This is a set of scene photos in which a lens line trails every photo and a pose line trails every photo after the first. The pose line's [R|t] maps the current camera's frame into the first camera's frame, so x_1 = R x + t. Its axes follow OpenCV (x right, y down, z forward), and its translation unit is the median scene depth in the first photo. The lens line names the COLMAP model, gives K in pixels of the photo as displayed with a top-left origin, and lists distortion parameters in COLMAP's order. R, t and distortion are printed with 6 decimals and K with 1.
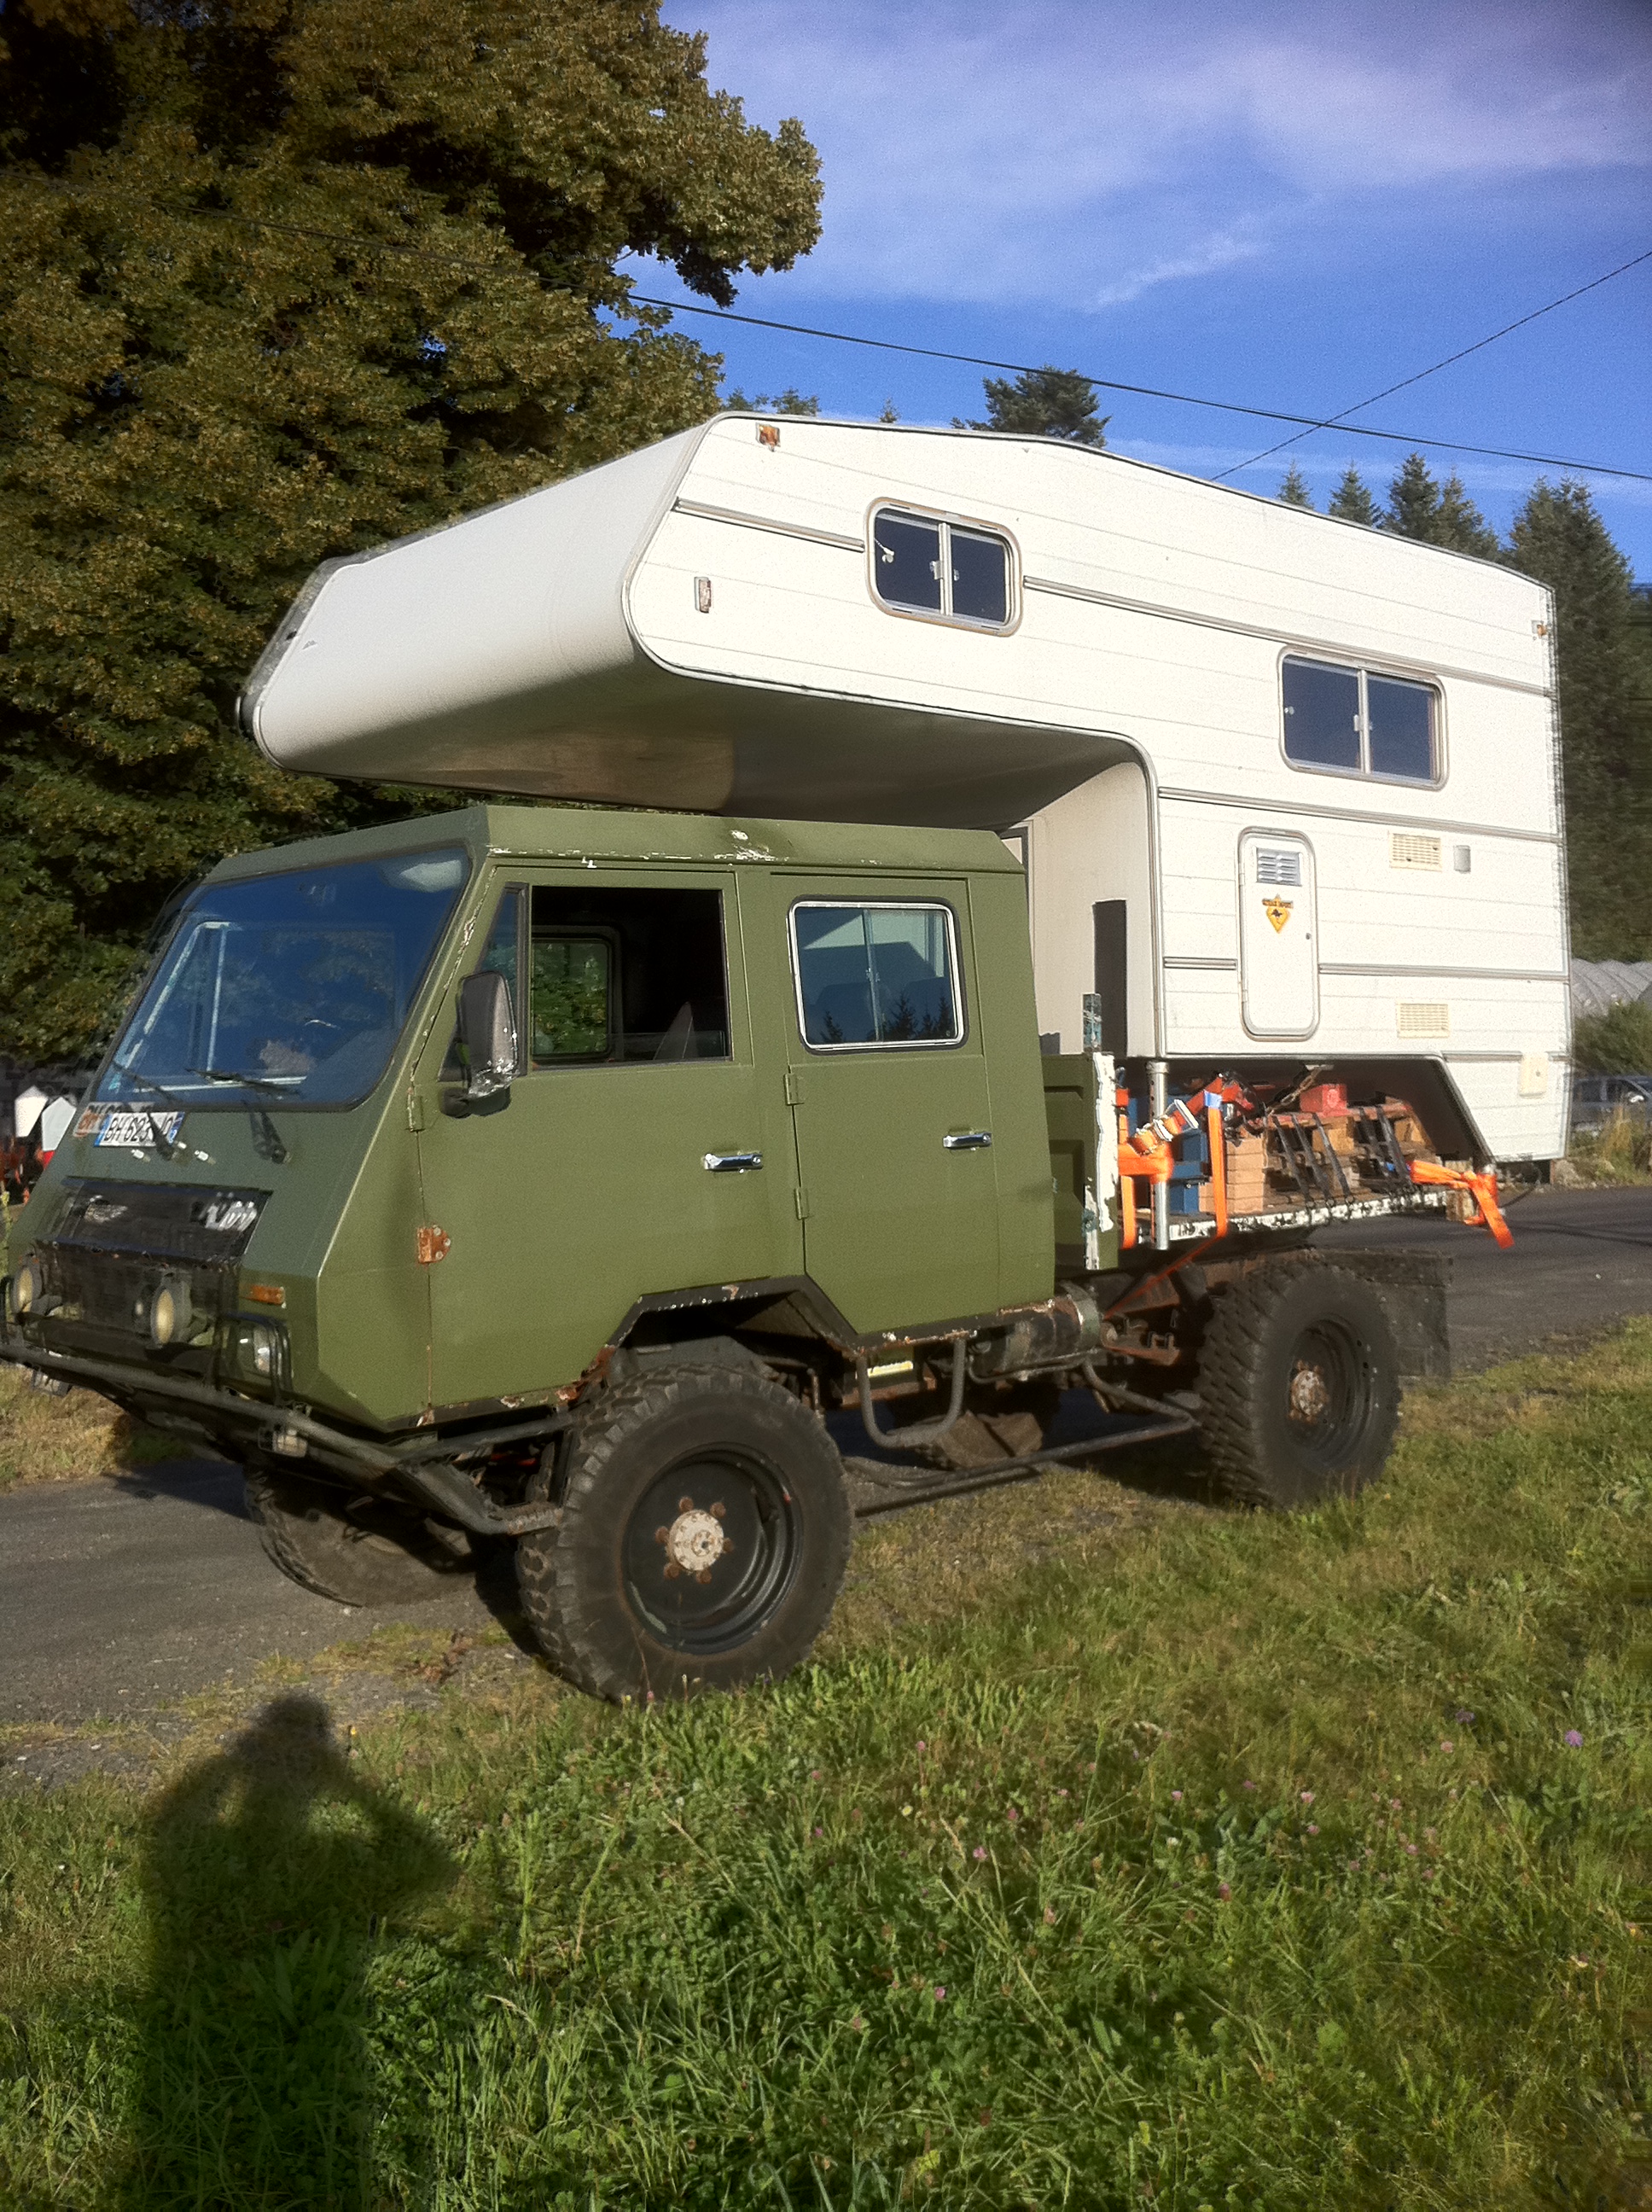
lens RADIAL K [[2062.7, 0, 826.0], [0, 2062.7, 1106.0], [0, 0, 1]] dist [0.011148, -0.011846]
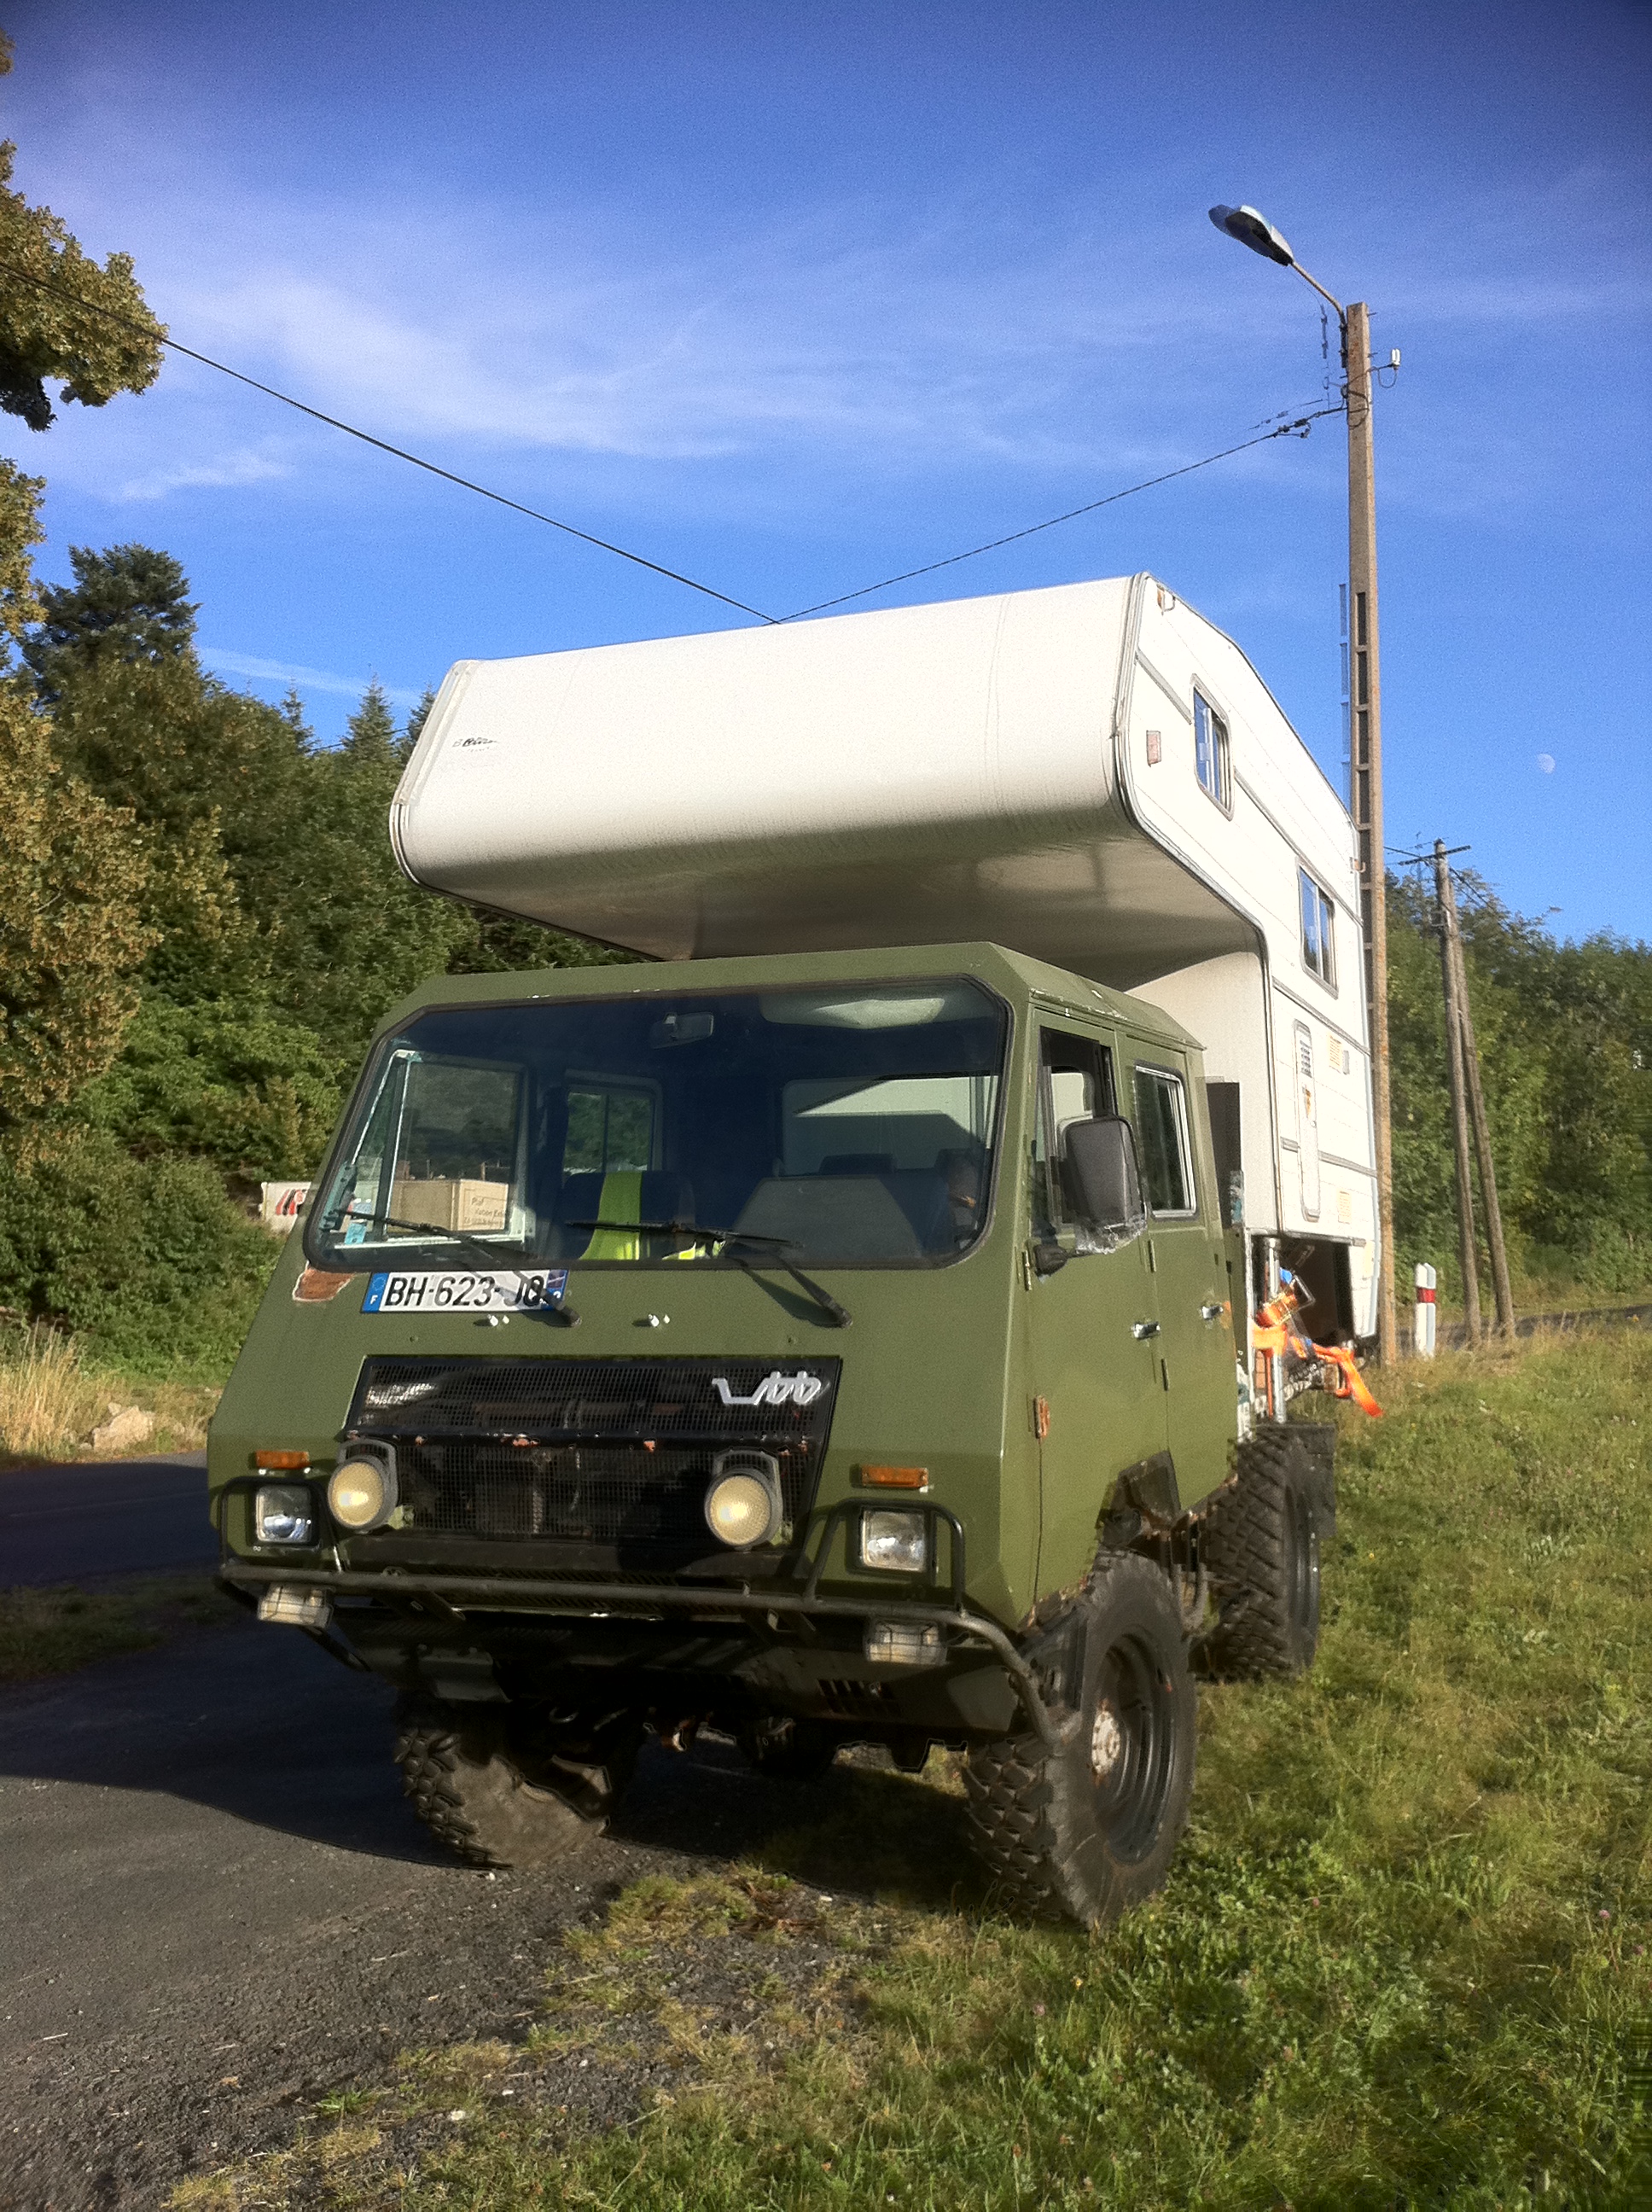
lens RADIAL K [[2062.7, 0, 826.0], [0, 2062.7, 1106.0], [0, 0, 1]] dist [0.011148, -0.011846]
pose [[0.896109, 0.048537, 0.441173, -0.496126], [-0.005499, 0.995140, -0.098314, 0.015261], [-0.443801, 0.085674, 0.892021, 0.165211]]
